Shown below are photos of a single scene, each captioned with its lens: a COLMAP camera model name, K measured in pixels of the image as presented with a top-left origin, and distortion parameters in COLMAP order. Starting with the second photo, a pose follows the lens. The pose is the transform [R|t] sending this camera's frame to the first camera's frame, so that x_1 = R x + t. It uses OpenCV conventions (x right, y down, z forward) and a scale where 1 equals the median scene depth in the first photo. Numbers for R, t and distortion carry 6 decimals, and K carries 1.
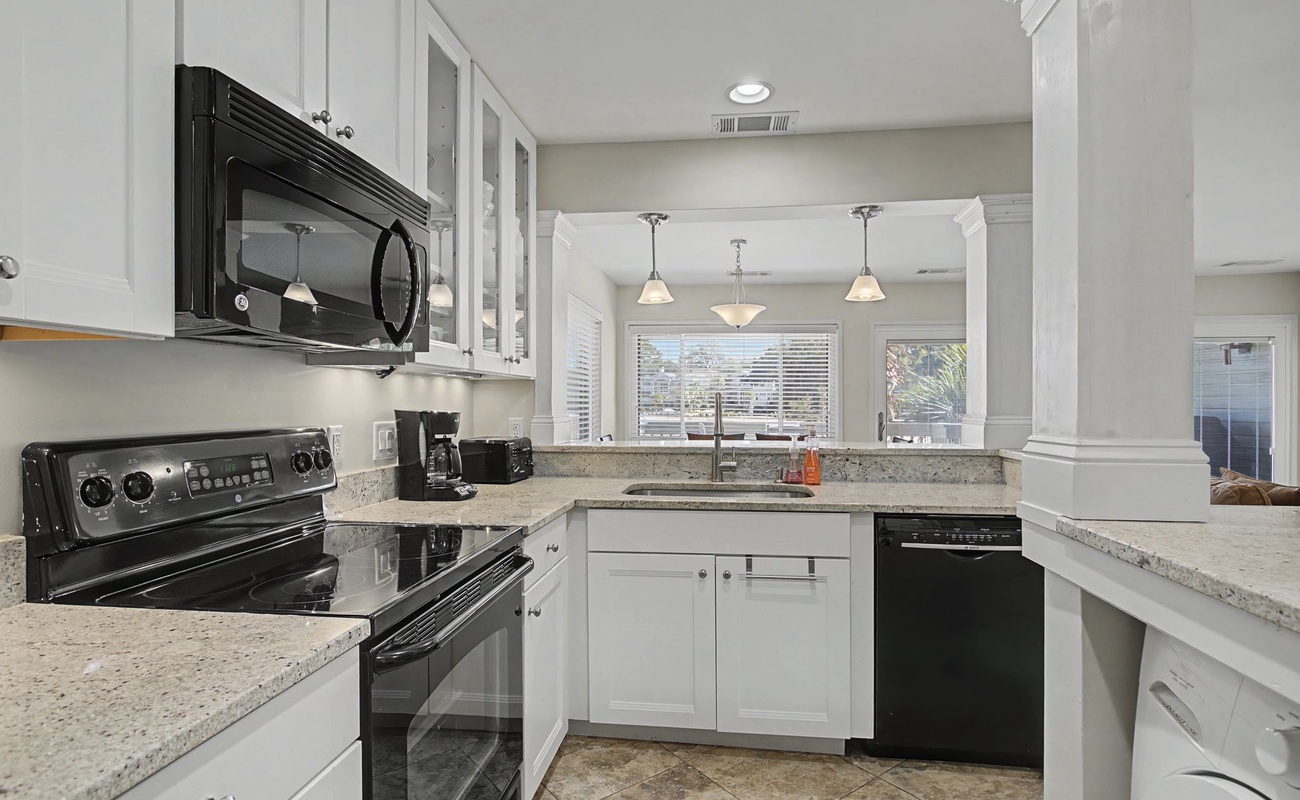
lens RADIAL K [[701.3, 0, 651.4], [0, 701.3, 400.2], [0, 0, 1]] dist [-0.001307, -0.000122]
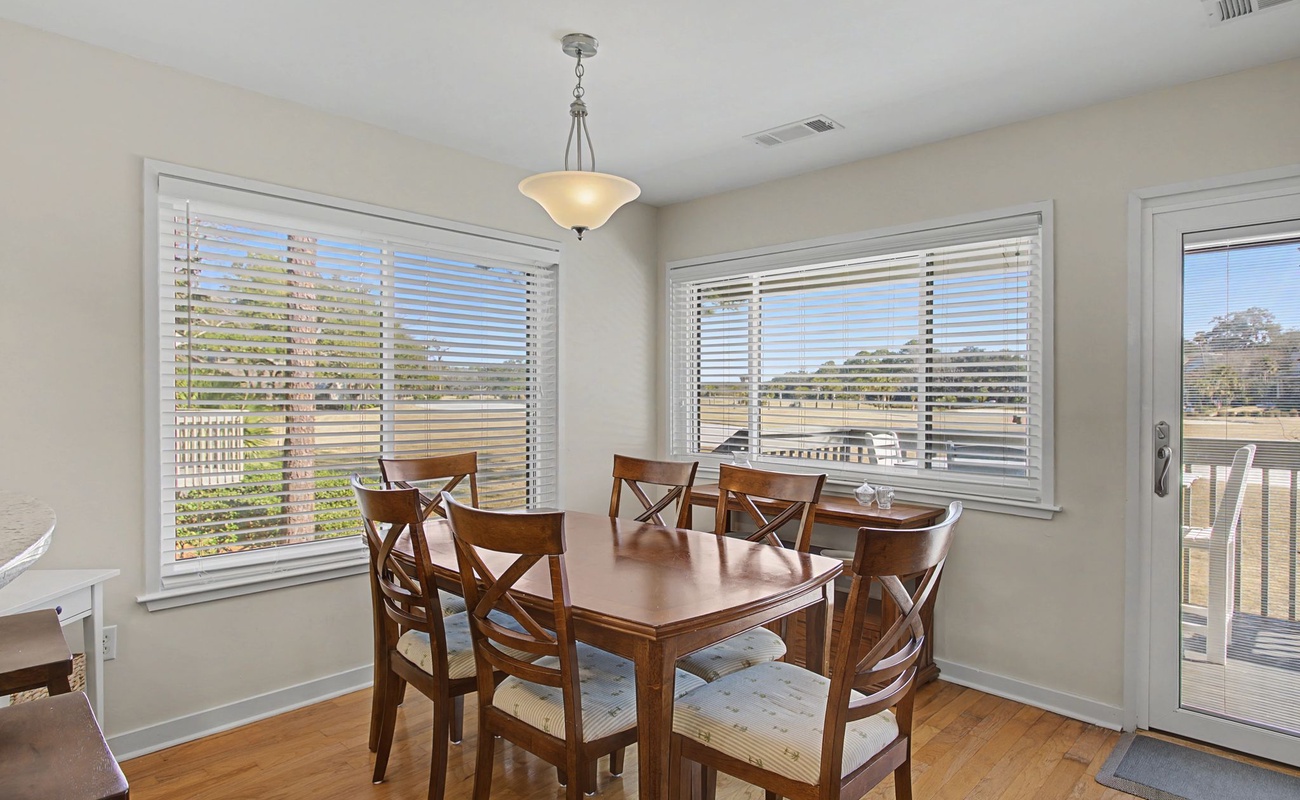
lens RADIAL K [[701.3, 0, 648.3], [0, 701.3, 398.2], [0, 0, 1]] dist [-0.001307, -0.000122]
pose [[0.792130, 0.002887, -0.610346, 0.336482], [0.002603, 0.999964, 0.008107, -0.000290], [0.610347, -0.008011, 0.792093, 0.518590]]
